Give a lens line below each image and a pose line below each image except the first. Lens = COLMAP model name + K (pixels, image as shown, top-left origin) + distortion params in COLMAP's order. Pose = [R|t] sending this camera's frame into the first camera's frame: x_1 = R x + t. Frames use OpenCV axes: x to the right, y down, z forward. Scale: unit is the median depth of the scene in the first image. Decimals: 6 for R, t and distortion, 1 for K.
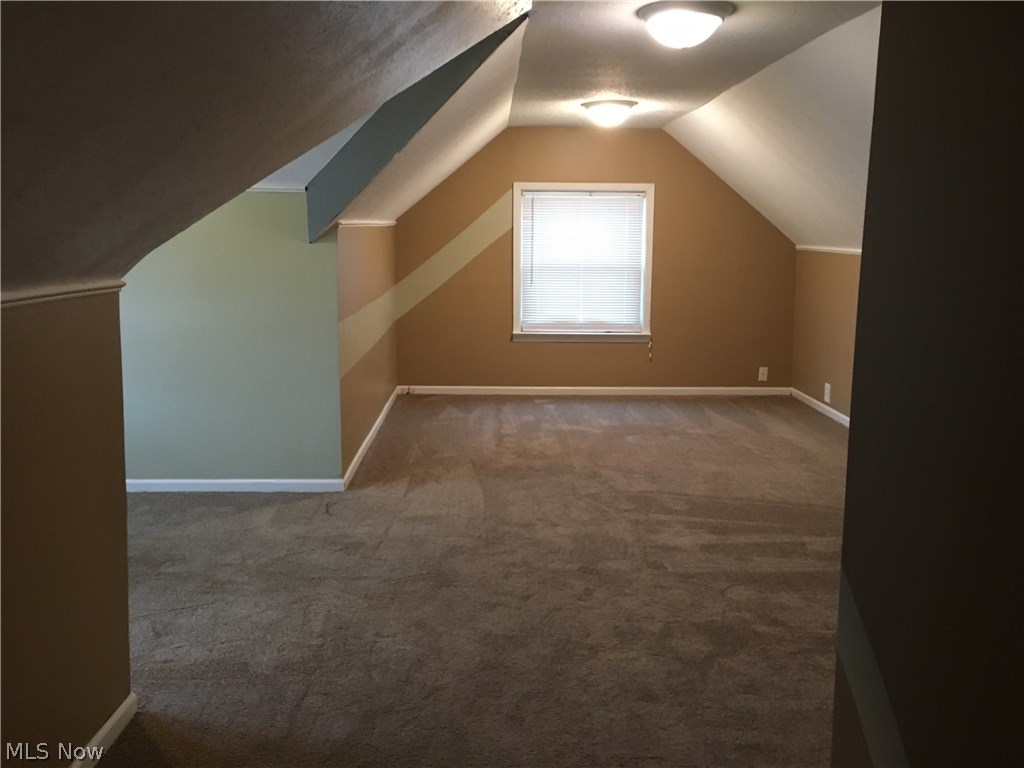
lens RADIAL K [[876.8, 0, 512.4], [0, 876.8, 383.4], [0, 0, 1]] dist [0.064930, -0.035699]
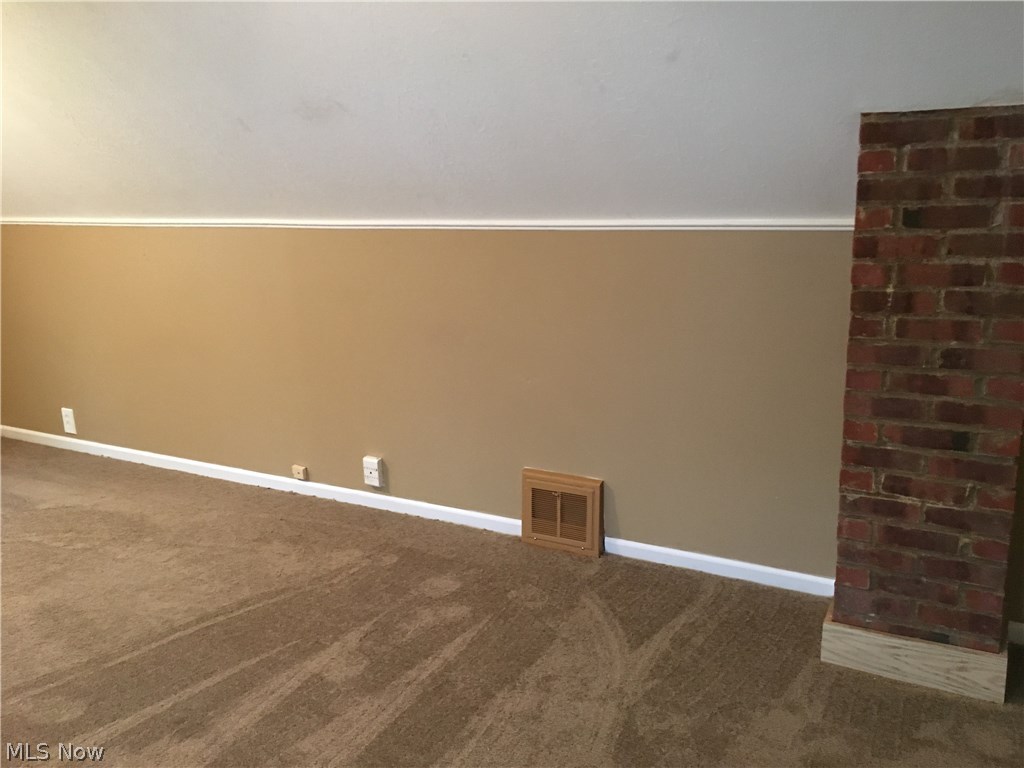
lens RADIAL K [[876.8, 0, 511.7], [0, 876.8, 383.5], [0, 0, 1]] dist [0.064930, -0.035699]
pose [[0.509139, -0.209336, 0.834839, -0.084912], [0.173820, 0.974993, 0.138473, -0.083152], [-0.842950, 0.074609, 0.532794, 0.457947]]
